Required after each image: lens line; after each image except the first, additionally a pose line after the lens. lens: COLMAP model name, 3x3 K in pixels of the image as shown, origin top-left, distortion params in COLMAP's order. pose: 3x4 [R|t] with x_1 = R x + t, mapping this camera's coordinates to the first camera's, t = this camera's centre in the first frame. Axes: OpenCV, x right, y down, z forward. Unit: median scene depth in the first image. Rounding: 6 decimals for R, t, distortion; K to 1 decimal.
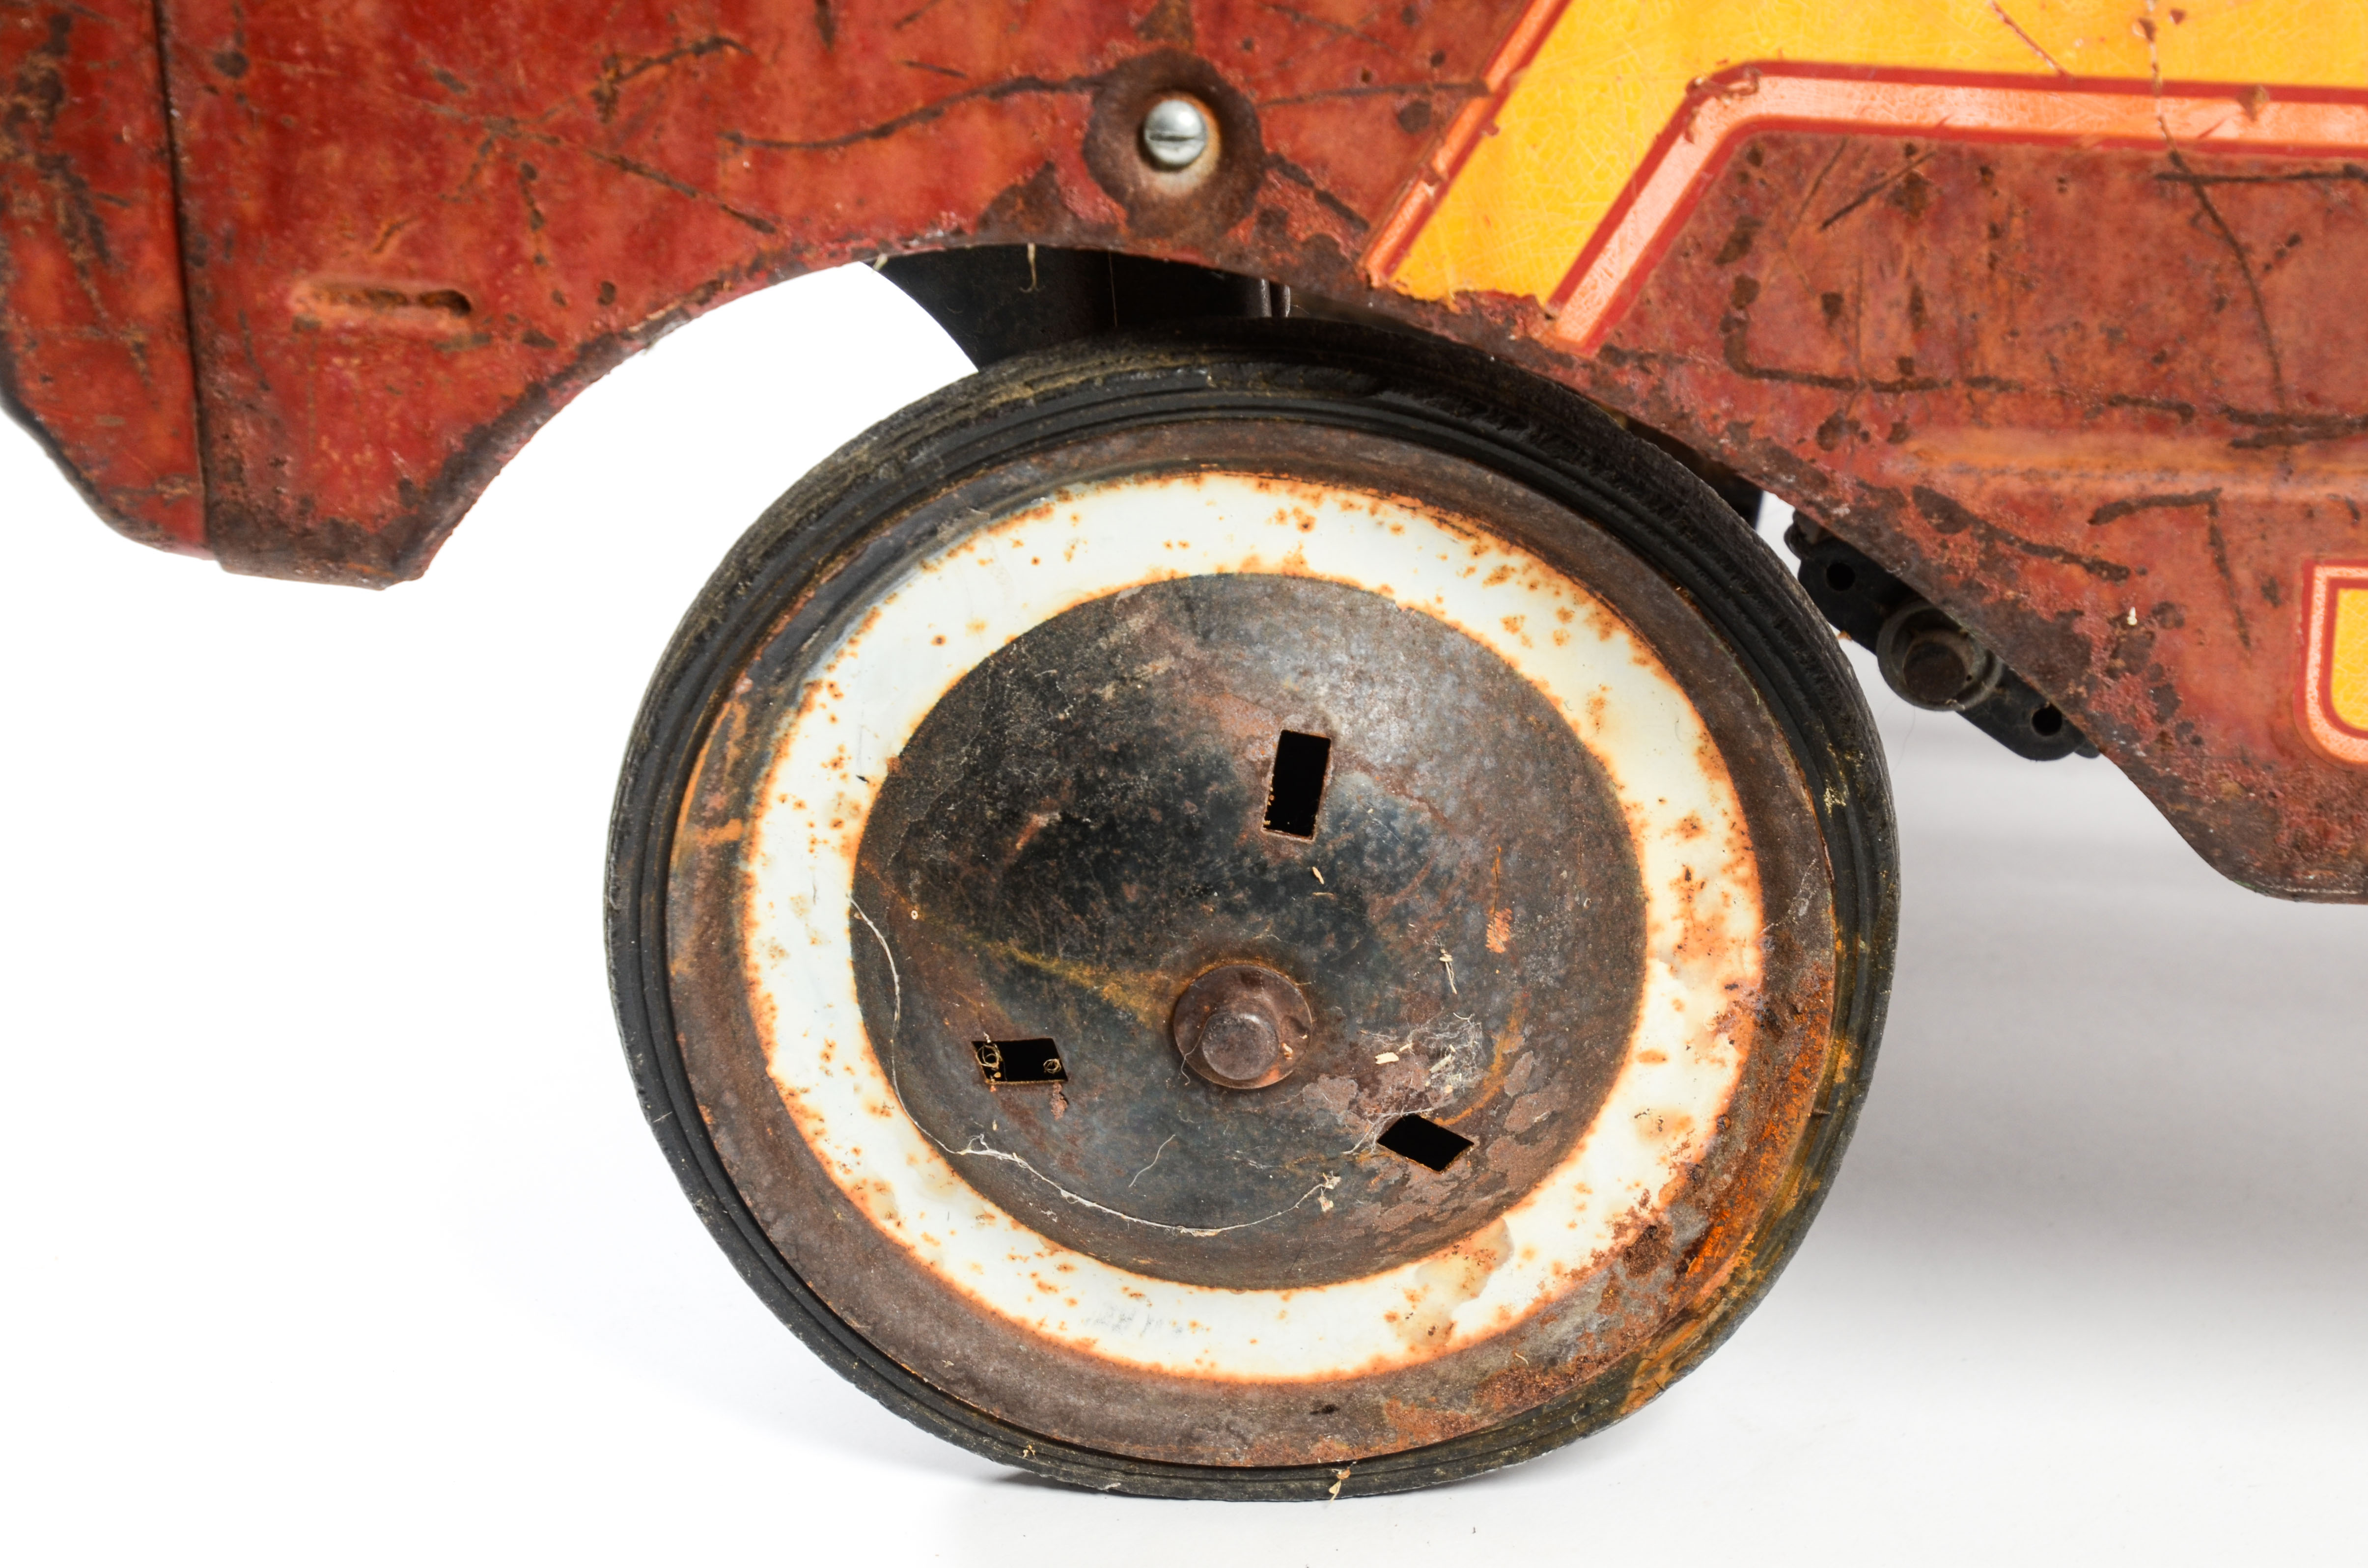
lens RADIAL K [[6392.5, 0, 1251.7], [0, 6392.5, 852.1], [0, 0, 1]] dist [0.780110, 0.000000]
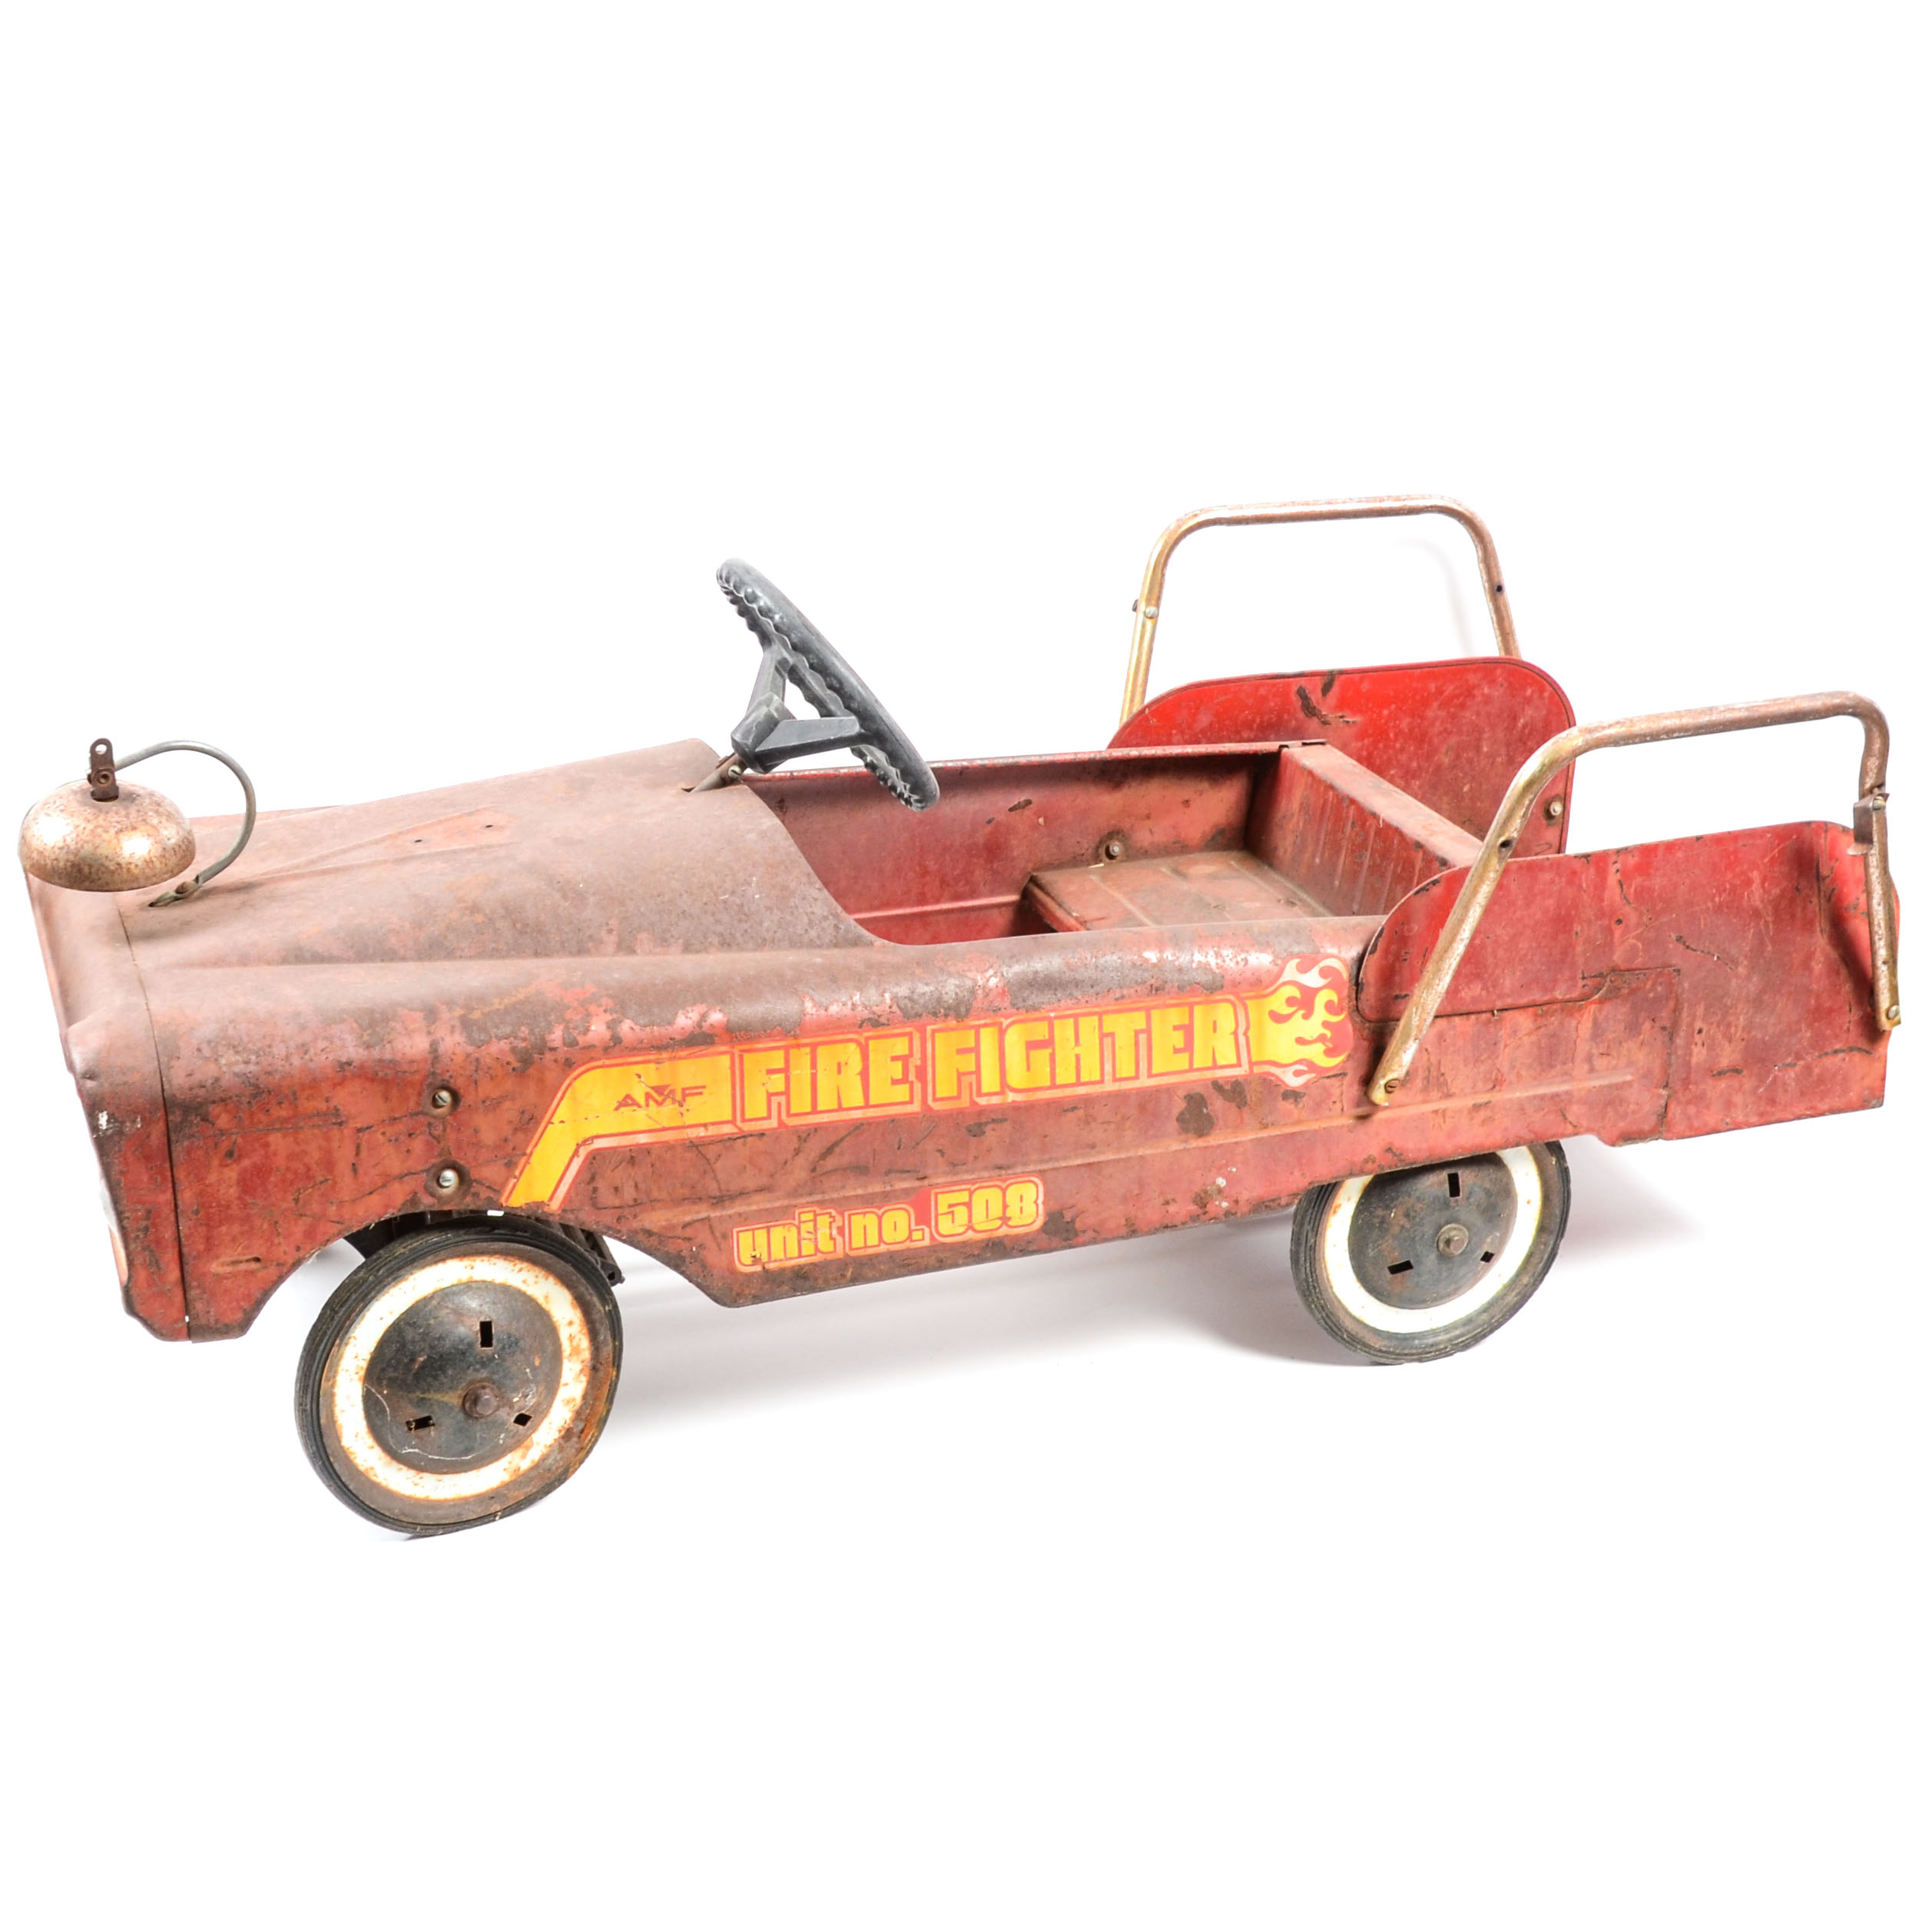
lens RADIAL K [[3066.3, 0, 1038.9], [0, 3066.3, 1130.1], [0, 0, 1]] dist [-0.040619, 0.000000]
pose [[0.843381, -0.190307, 0.502486, -0.613919], [0.206655, 0.978129, 0.023595, -0.105569], [-0.495987, 0.083942, 0.864263, -0.760463]]
